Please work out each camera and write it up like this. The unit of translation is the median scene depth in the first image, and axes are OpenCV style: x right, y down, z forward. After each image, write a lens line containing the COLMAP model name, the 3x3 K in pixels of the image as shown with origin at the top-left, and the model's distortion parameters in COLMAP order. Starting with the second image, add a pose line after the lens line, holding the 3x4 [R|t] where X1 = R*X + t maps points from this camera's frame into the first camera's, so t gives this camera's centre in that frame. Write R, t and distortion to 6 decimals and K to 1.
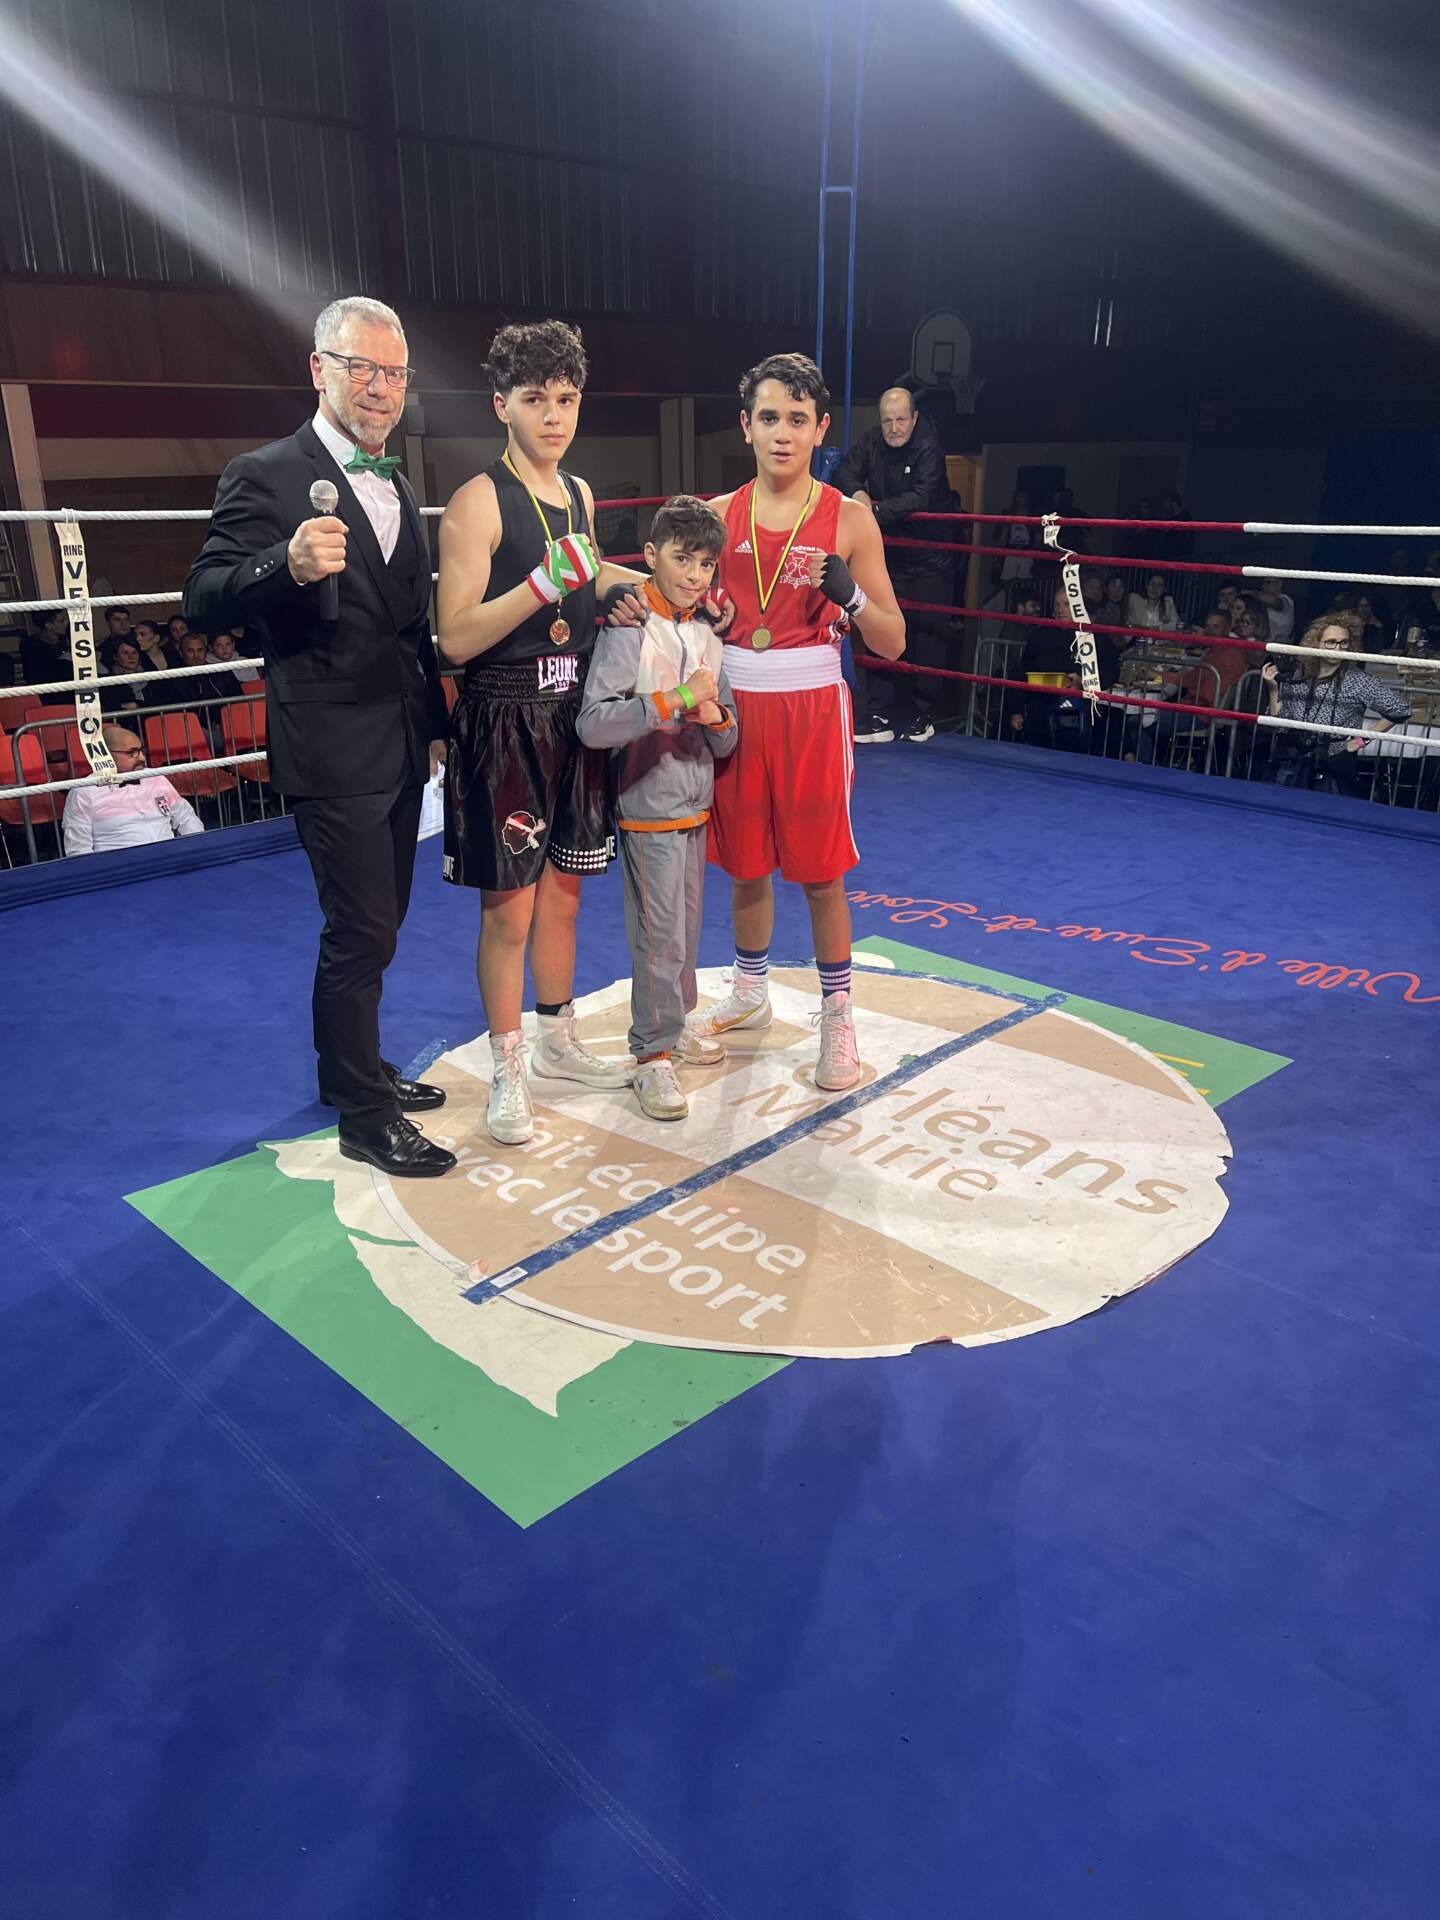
lens RADIAL K [[1446.8, 0, 732.6], [0, 1446.8, 964.2], [0, 0, 1]] dist [0.062526, -0.065517]
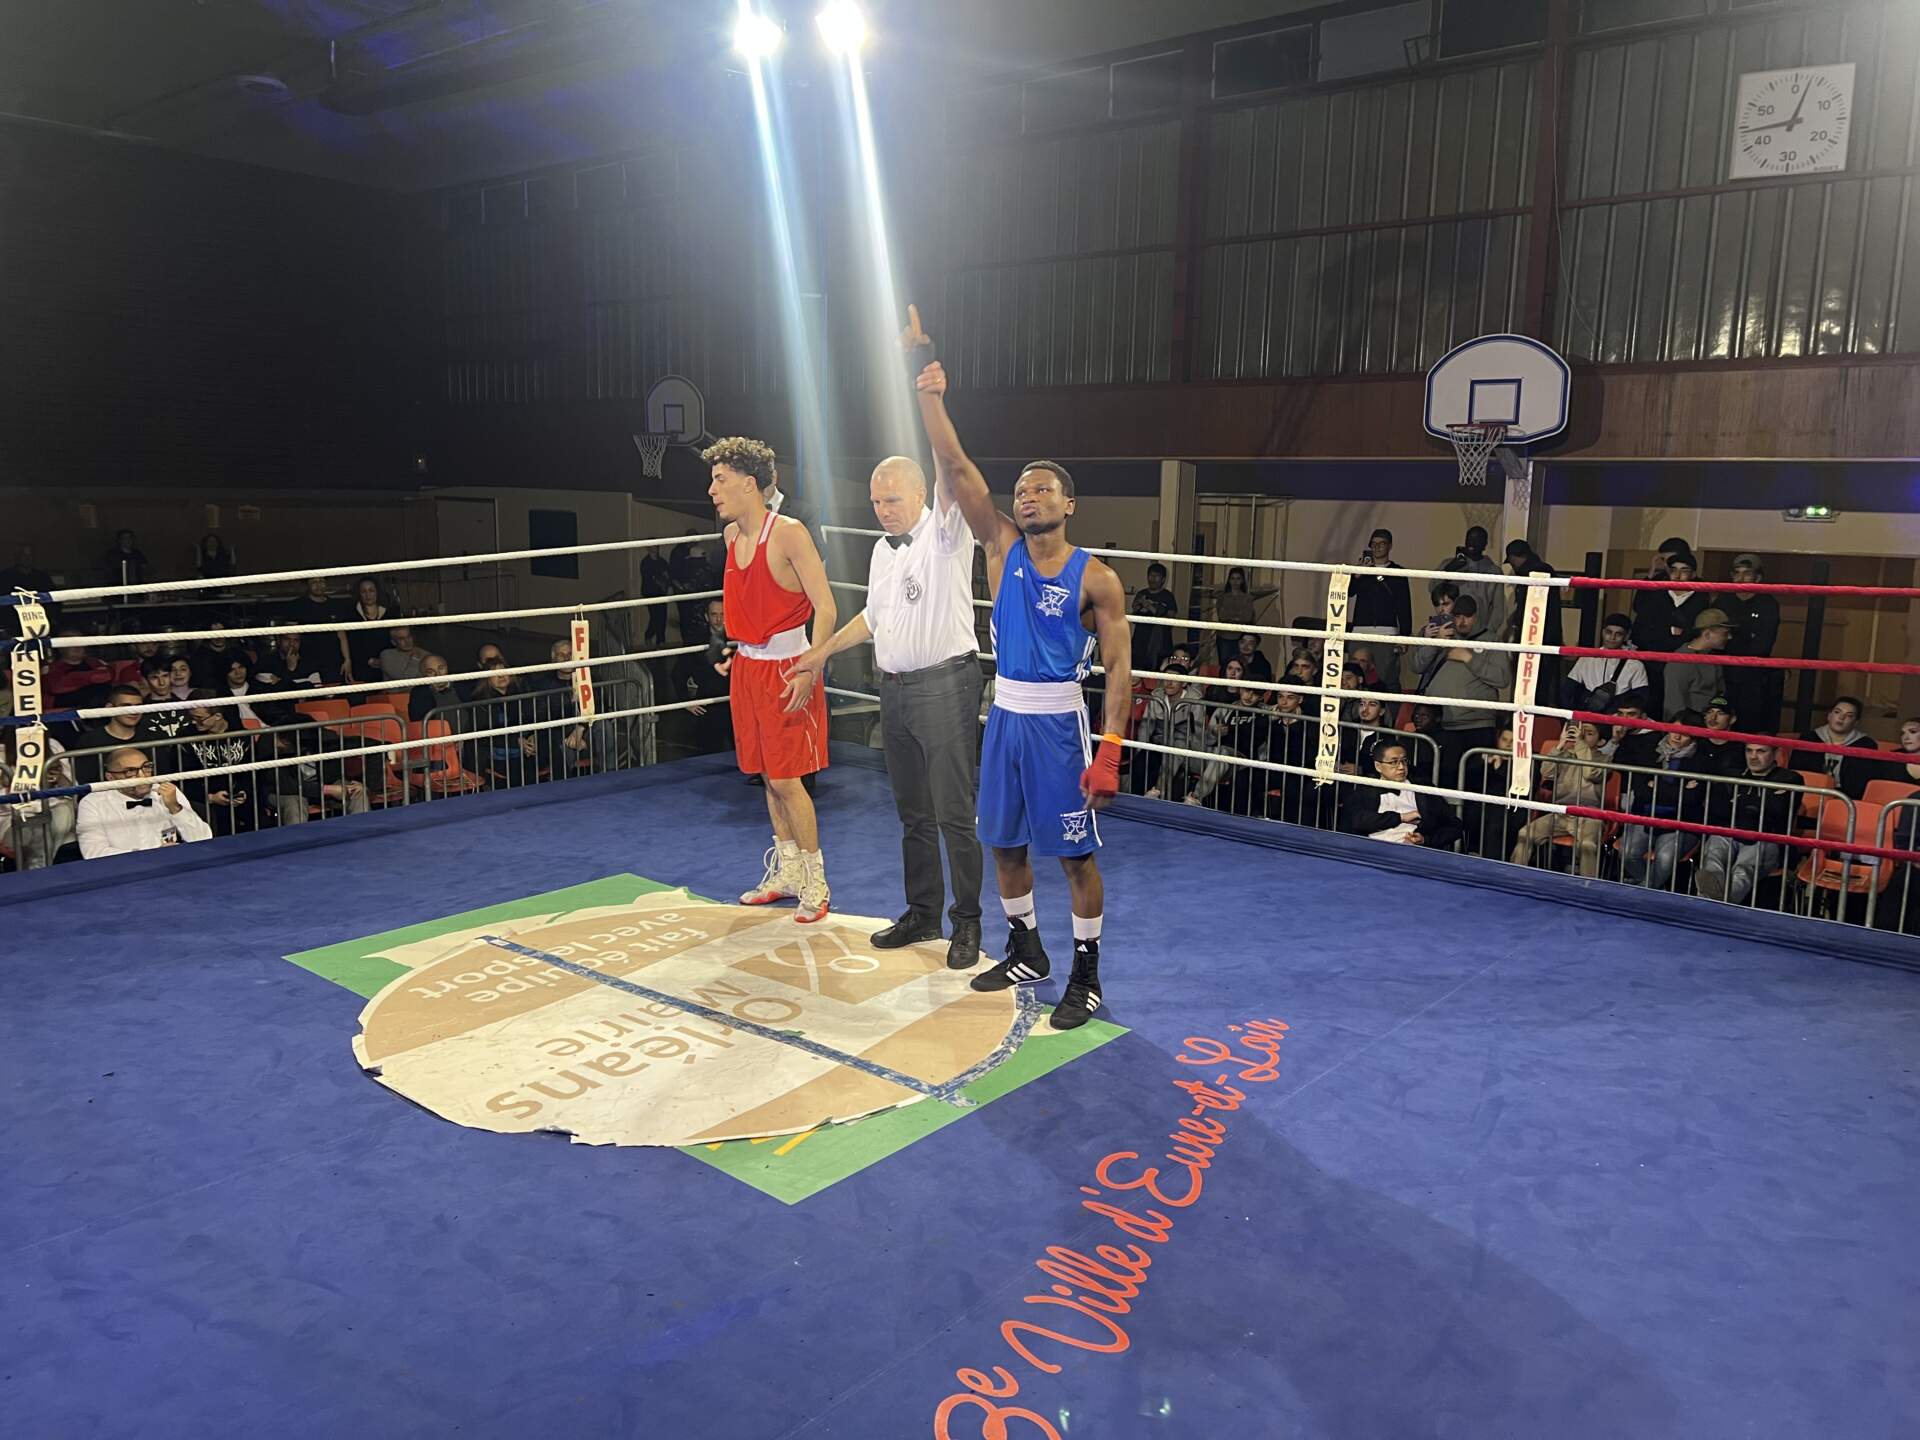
lens RADIAL K [[1446.8, 0, 962.2], [0, 1446.8, 696.7], [0, 0, 1]] dist [0.062526, -0.065517]
pose [[0.096068, 0.154585, -0.983298, 1.246634], [-0.360361, 0.926256, 0.110410, -0.361377], [0.927853, 0.343735, 0.144689, 0.893130]]
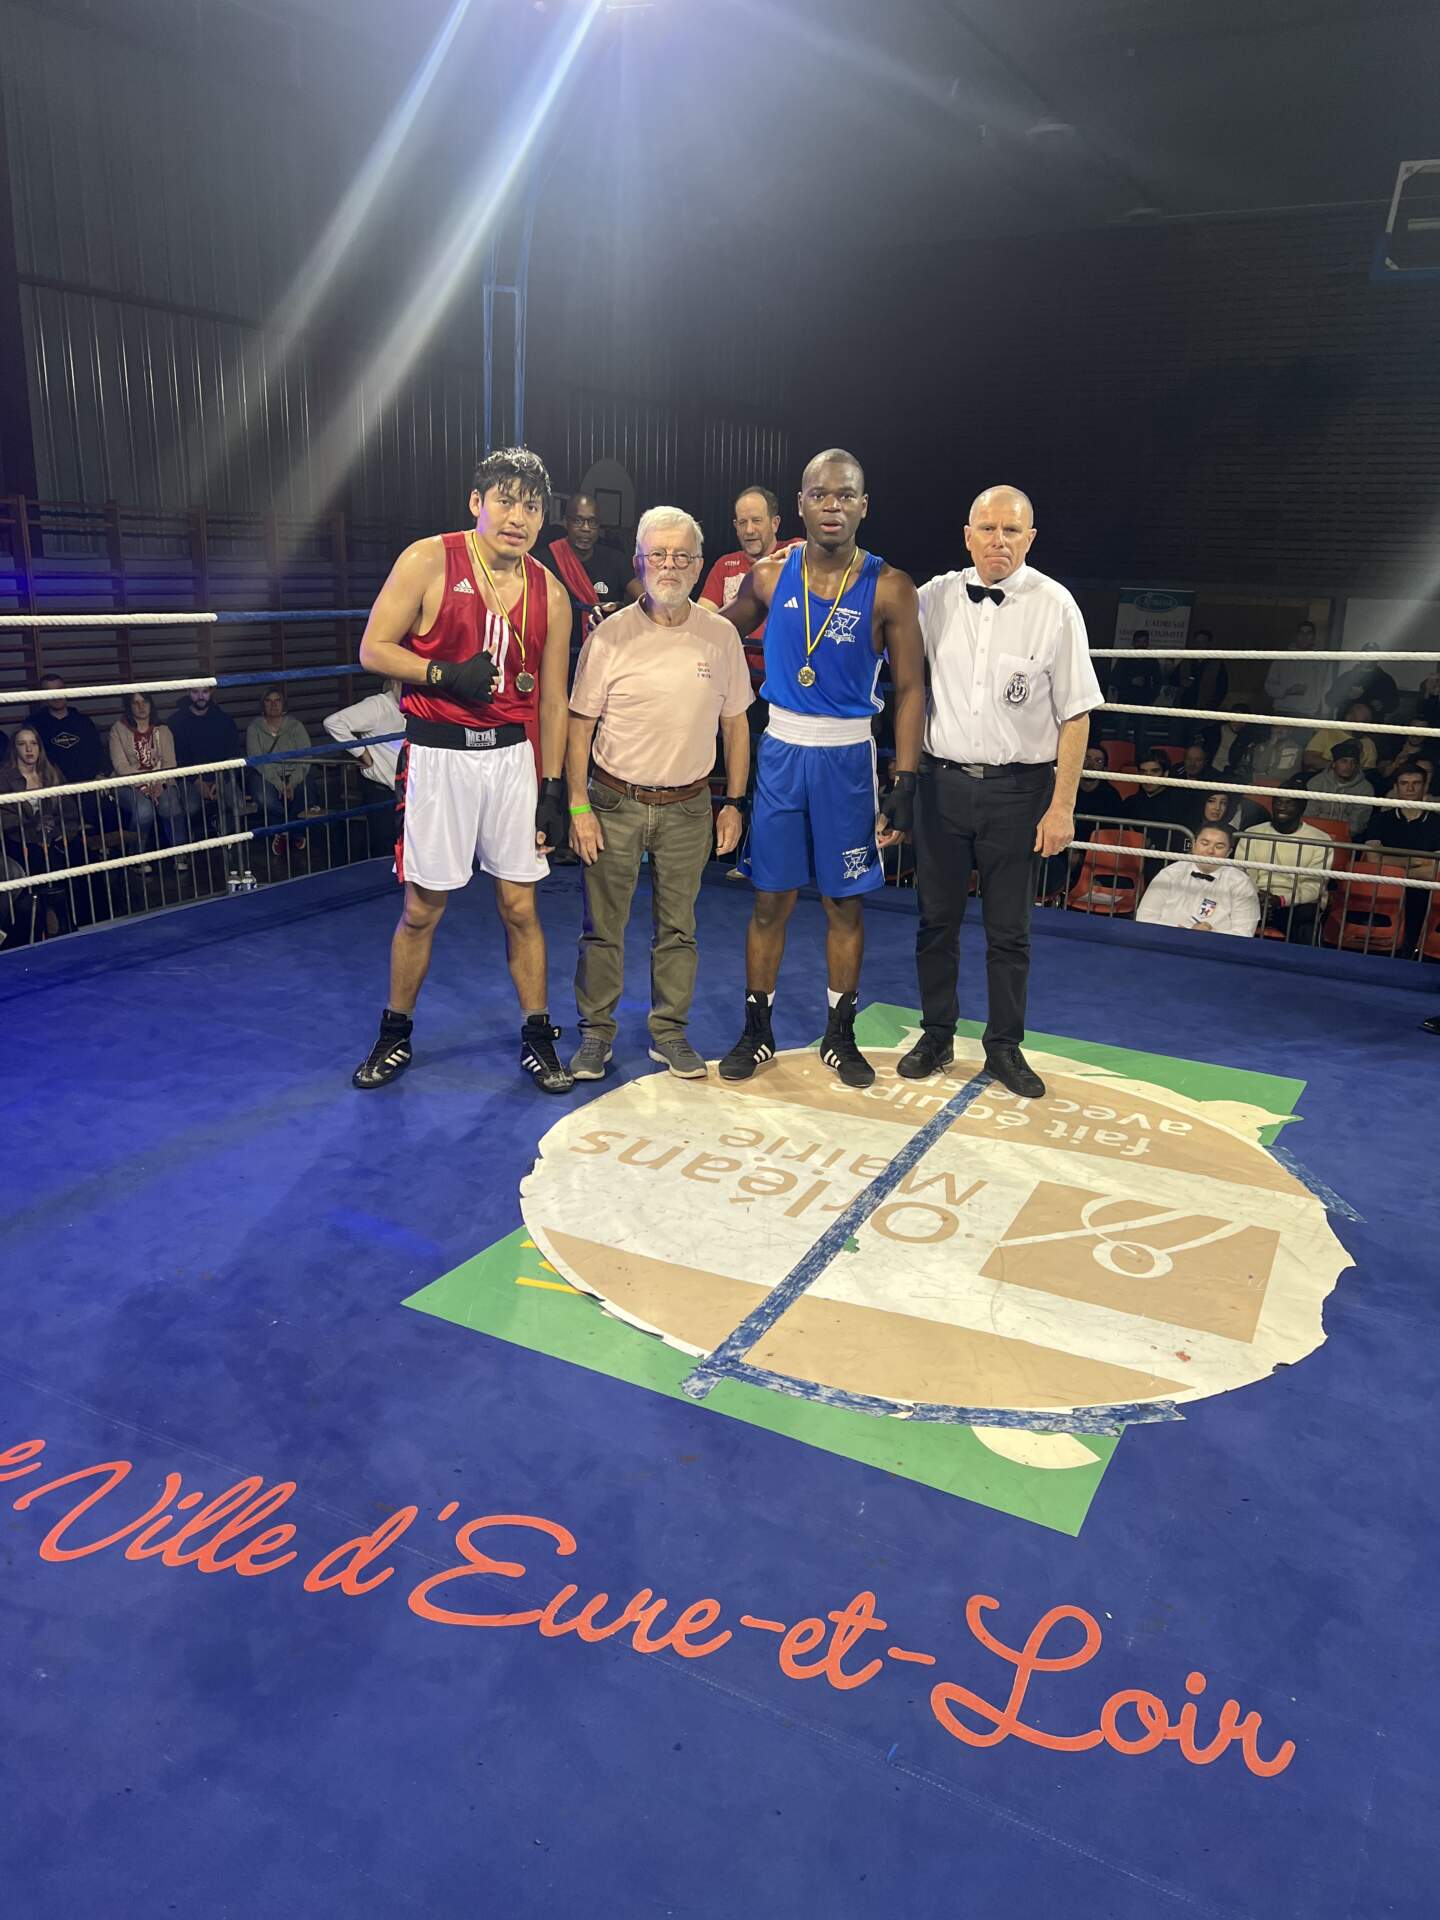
lens RADIAL K [[1446.8, 0, 720.2], [0, 1446.8, 947.5], [0, 0, 1]] dist [0.062526, -0.065517]
pose [[-0.958953, 0.047975, -0.279476, 0.444721], [-0.124723, 0.813769, 0.567648, -0.583085], [0.254661, 0.579205, -0.774383, 1.598268]]
